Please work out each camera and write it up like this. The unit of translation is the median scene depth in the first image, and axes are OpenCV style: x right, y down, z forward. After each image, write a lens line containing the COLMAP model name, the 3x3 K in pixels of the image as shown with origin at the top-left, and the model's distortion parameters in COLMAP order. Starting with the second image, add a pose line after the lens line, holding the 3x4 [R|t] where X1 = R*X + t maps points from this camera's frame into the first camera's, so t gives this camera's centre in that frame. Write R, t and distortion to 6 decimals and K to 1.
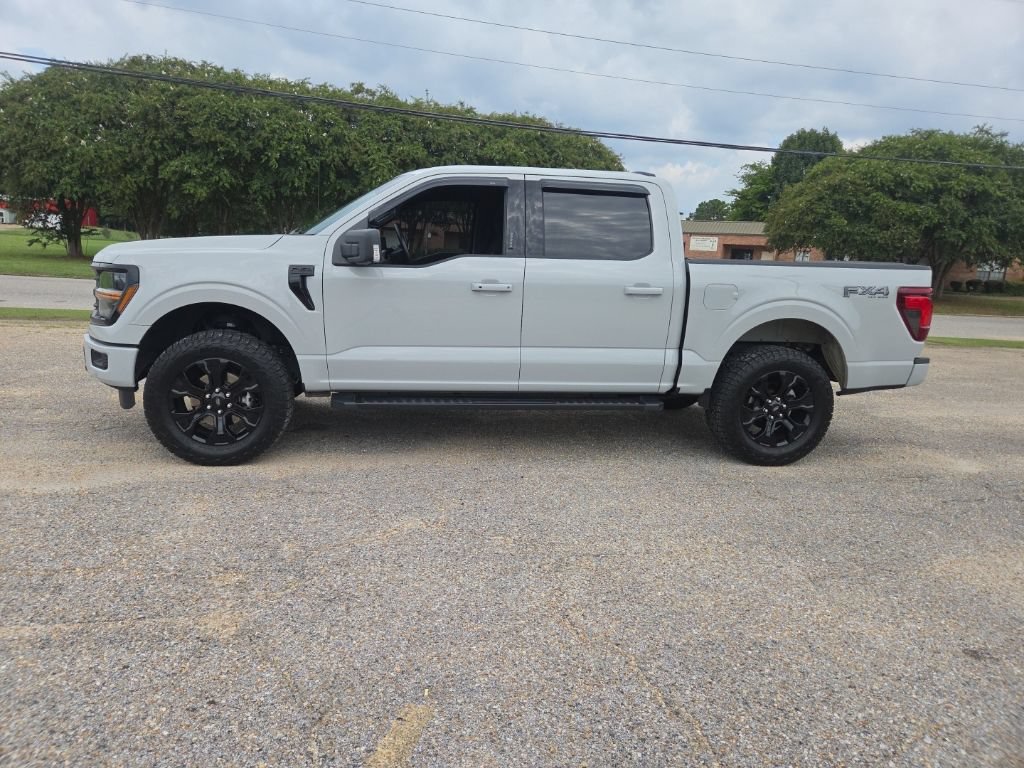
lens RADIAL K [[688.5, 0, 500.4], [0, 688.5, 363.1], [0, 0, 1]] dist [0.071842, -0.062242]
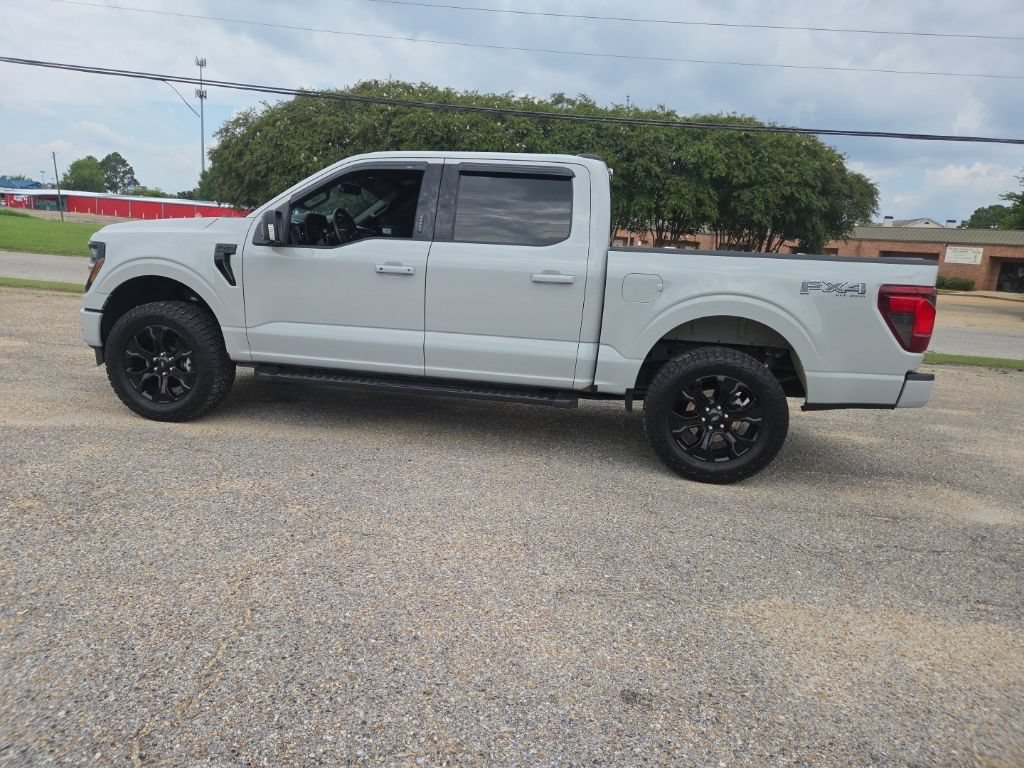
lens RADIAL K [[688.5, 0, 501.4], [0, 688.5, 364.6], [0, 0, 1]] dist [0.071842, -0.062242]
pose [[0.947809, 0.064922, -0.312160, 0.408096], [-0.068638, 0.997641, -0.000918, 0.016827], [0.311364, 0.022296, 0.950029, 0.082694]]
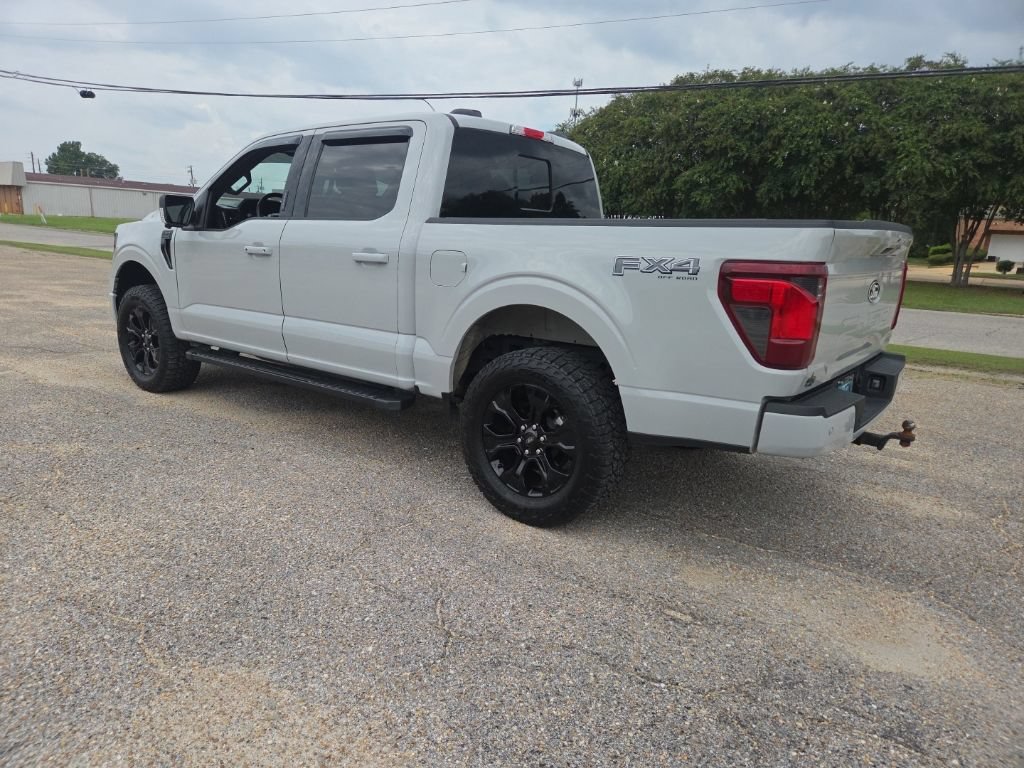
lens RADIAL K [[688.5, 0, 504.8], [0, 688.5, 387.5], [0, 0, 1]] dist [0.071842, -0.062242]
pose [[0.677689, 0.138874, -0.722116, 0.851020], [-0.127459, 0.989325, 0.070645, -0.028602], [0.724218, 0.044165, 0.688155, 0.520260]]
